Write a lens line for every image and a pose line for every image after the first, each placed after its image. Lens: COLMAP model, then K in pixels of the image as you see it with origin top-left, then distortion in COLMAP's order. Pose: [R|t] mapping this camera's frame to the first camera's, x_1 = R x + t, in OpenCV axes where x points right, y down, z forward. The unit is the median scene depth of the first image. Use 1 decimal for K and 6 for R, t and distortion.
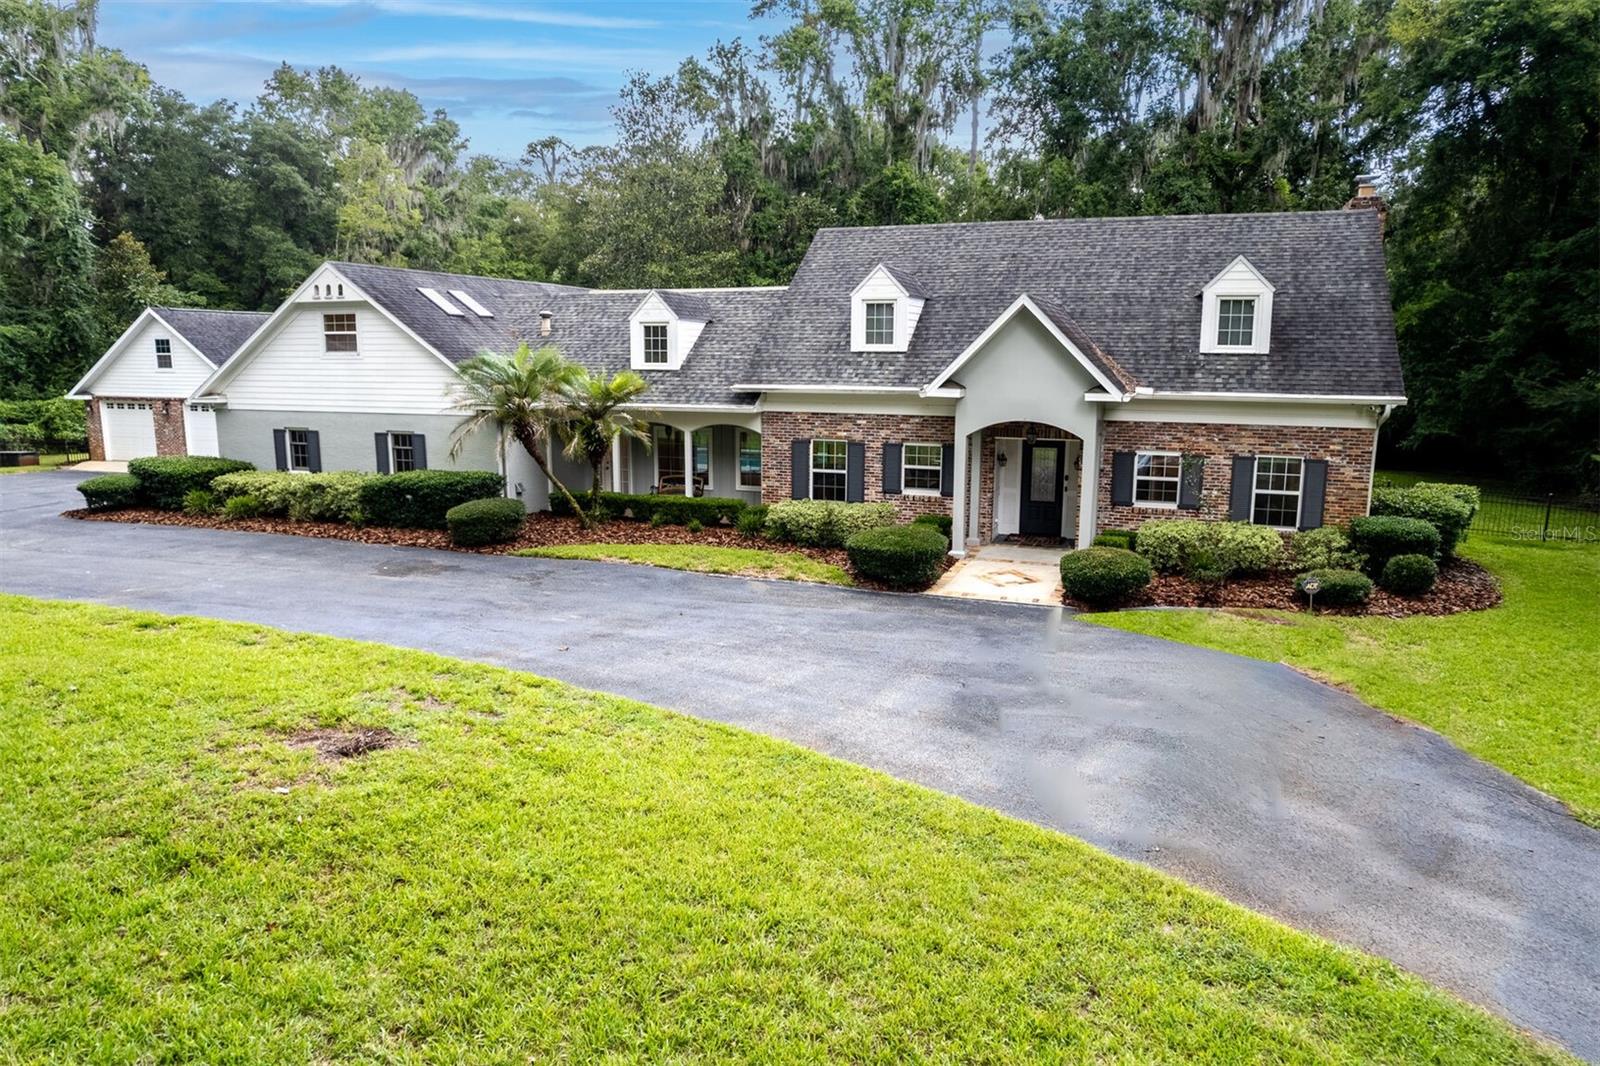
lens RADIAL K [[1024.7, 0, 797.6], [0, 1024.7, 529.1], [0, 0, 1]] dist [-0.081735, 0.081027]
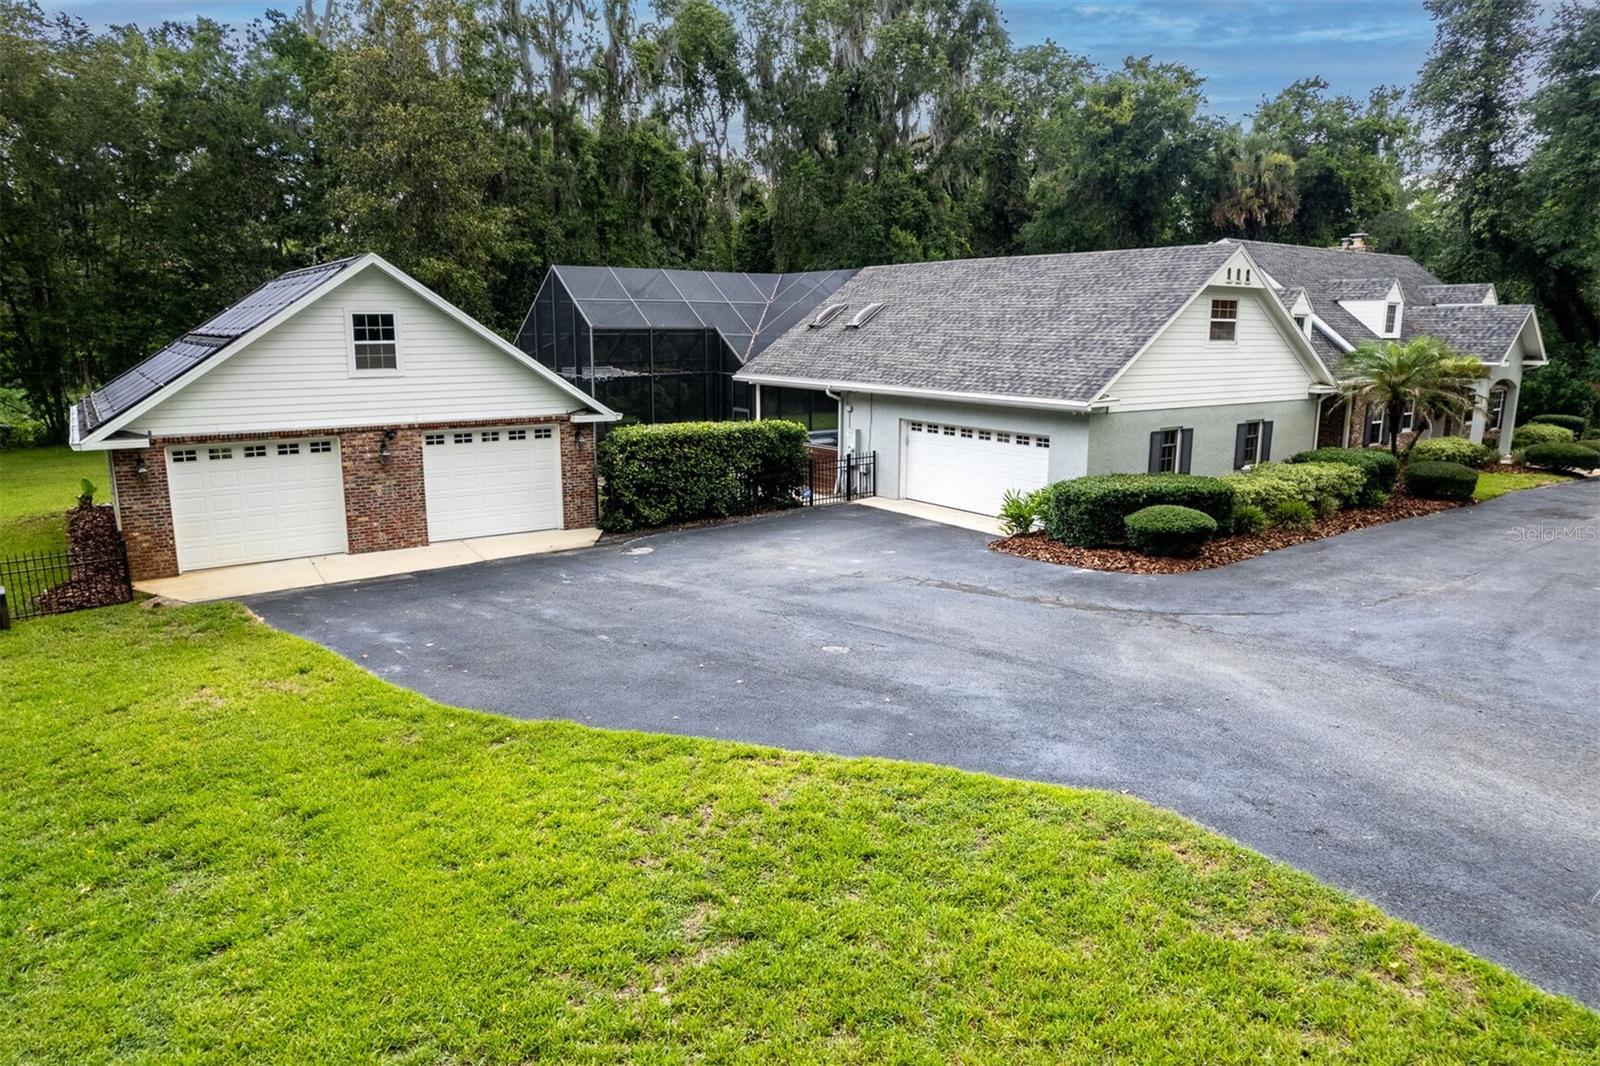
lens RADIAL K [[1024.7, 0, 797.6], [0, 1024.7, 529.1], [0, 0, 1]] dist [-0.081735, 0.081027]
pose [[0.545664, -0.162097, 0.822177, -1.130212], [0.142081, 0.984805, 0.099863, -0.118109], [-0.825871, 0.062324, 0.560403, 0.626524]]
